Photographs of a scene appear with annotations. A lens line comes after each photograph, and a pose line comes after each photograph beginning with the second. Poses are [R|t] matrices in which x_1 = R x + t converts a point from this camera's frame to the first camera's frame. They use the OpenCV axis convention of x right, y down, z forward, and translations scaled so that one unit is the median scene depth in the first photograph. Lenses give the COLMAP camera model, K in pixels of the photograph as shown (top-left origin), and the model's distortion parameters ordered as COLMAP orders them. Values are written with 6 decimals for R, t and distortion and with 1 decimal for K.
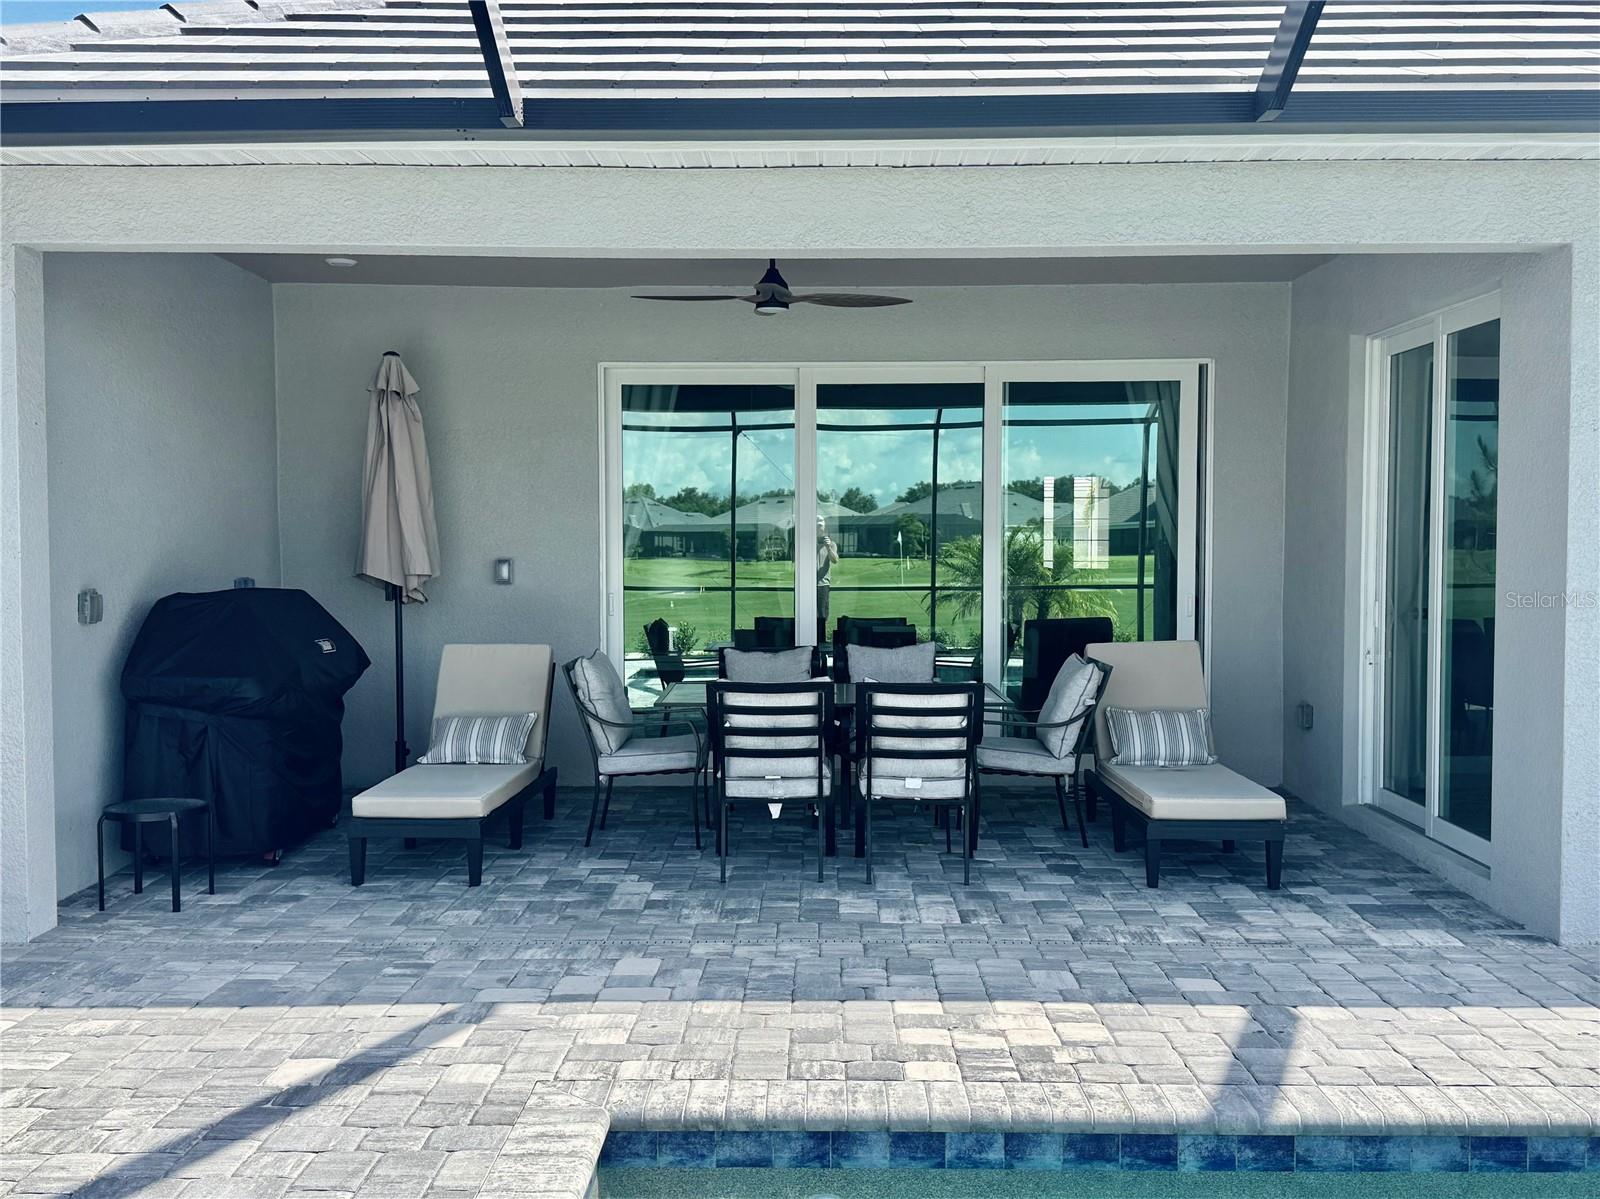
lens RADIAL K [[1577.0, 0, 800.0], [0, 1577.0, 599.5], [0, 0, 1]] dist [0.205383, -0.429149]
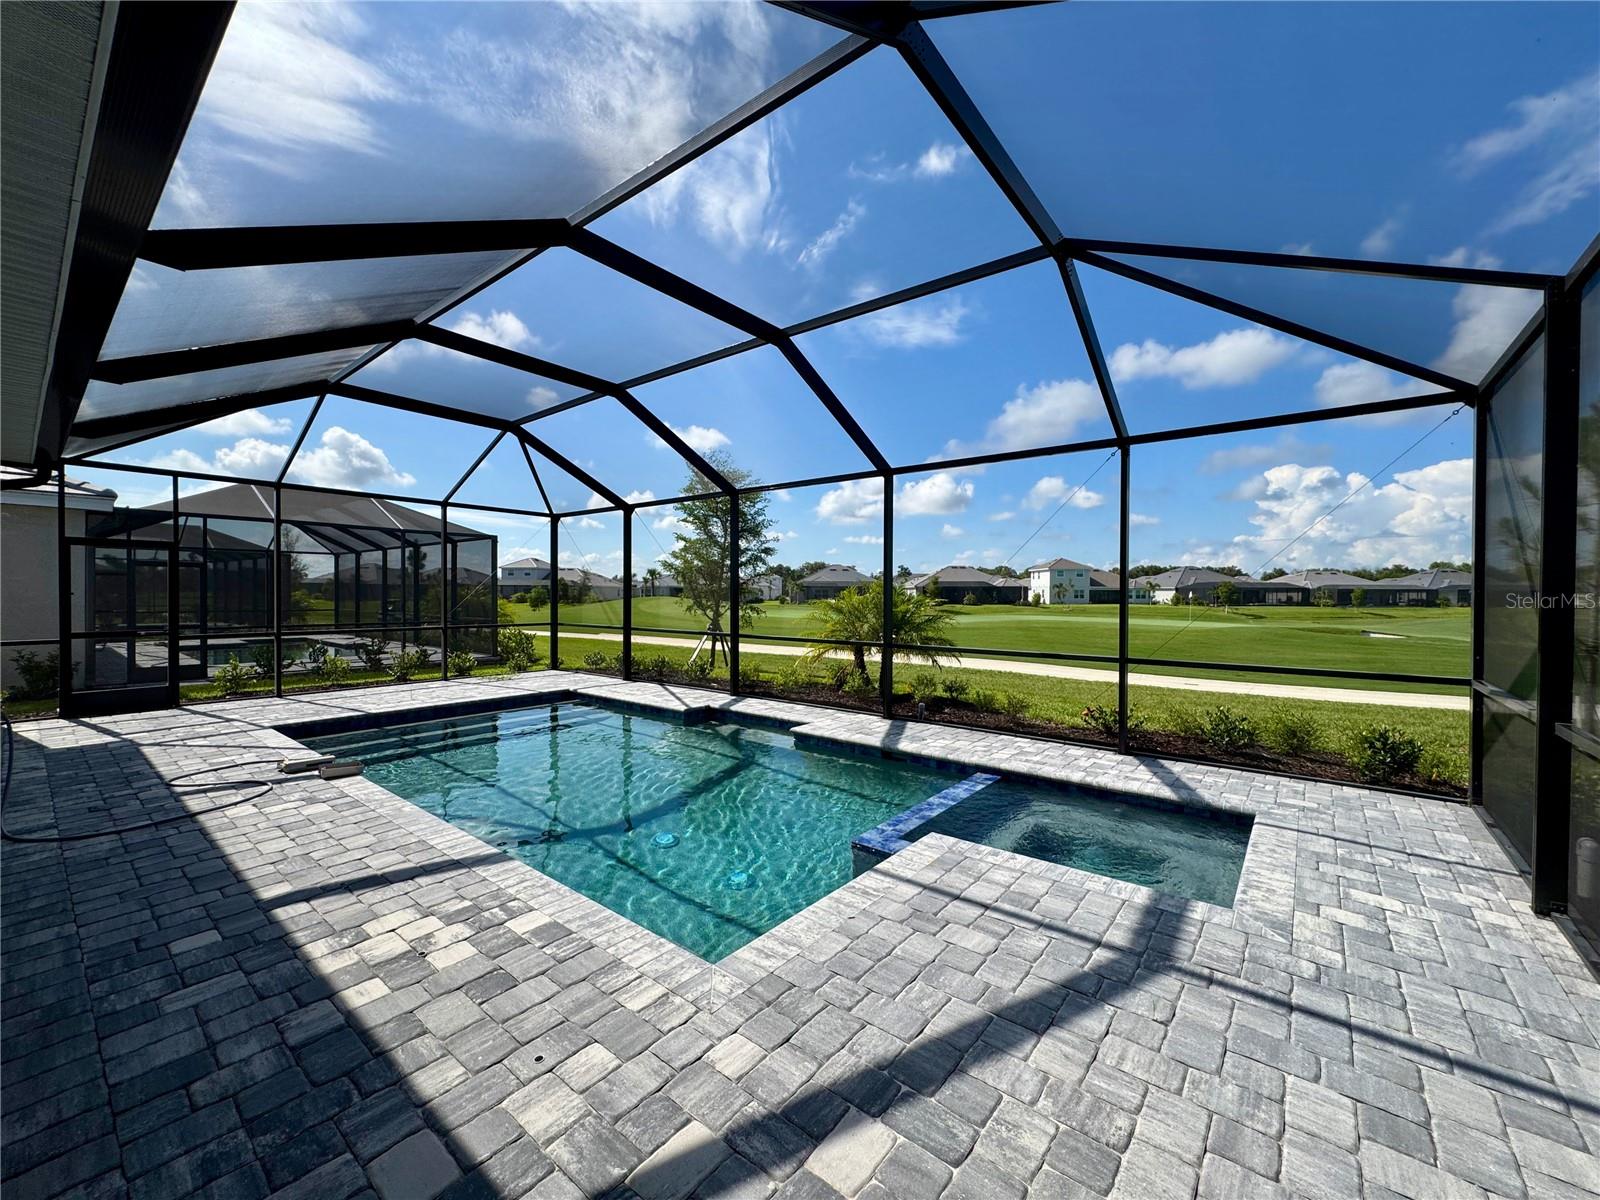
lens RADIAL K [[637.3, 0, 797.0], [0, 637.3, 598.0], [0, 0, 1]] dist [-0.000372, 0.000222]
pose [[-0.782637, -0.007976, 0.622428, -0.427003], [0.020375, 0.999054, 0.038422, -0.038498], [-0.622145, 0.042753, -0.781734, 1.082842]]
